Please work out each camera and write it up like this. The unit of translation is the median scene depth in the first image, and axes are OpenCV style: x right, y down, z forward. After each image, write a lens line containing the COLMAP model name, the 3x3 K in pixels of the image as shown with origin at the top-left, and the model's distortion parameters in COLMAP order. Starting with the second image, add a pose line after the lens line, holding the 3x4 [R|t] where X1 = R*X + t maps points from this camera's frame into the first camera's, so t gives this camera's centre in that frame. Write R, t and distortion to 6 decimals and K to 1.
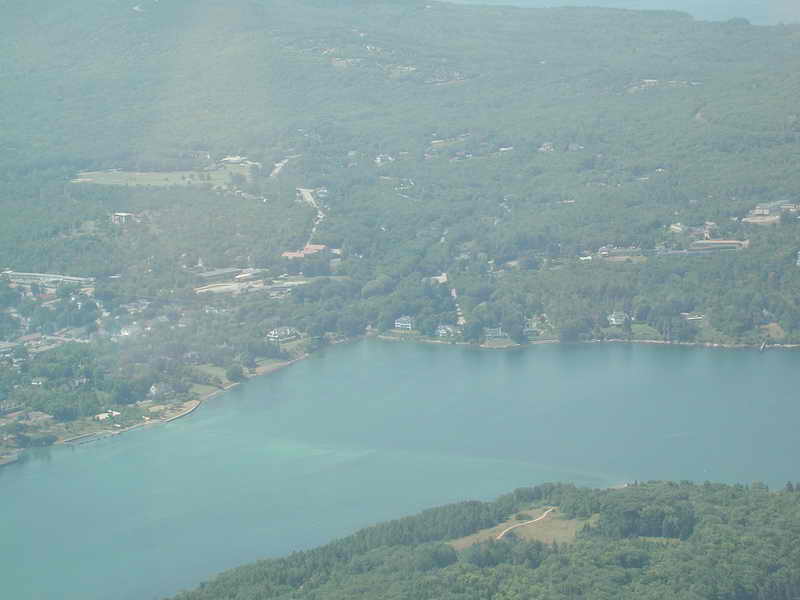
lens RADIAL K [[2628.1, 0, 400.0], [0, 2628.1, 299.6], [0, 0, 1]] dist [0.874876, 0.000000]
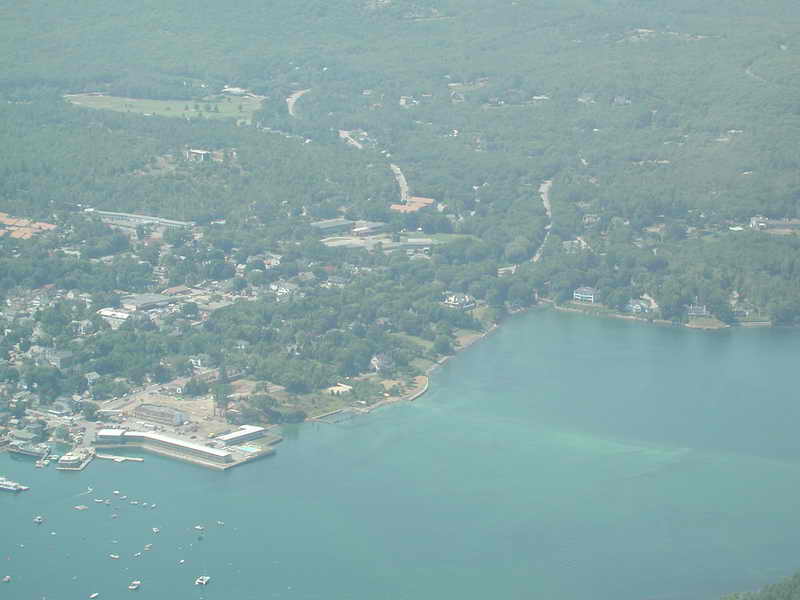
lens RADIAL K [[2628.1, 0, 400.0], [0, 2628.1, 300.5], [0, 0, 1]] dist [0.874876, 0.000000]
pose [[0.989278, 0.046643, 0.138397, -0.183726], [-0.050745, 0.998367, 0.026252, -0.009632], [-0.136946, -0.032994, 0.990029, 0.094040]]
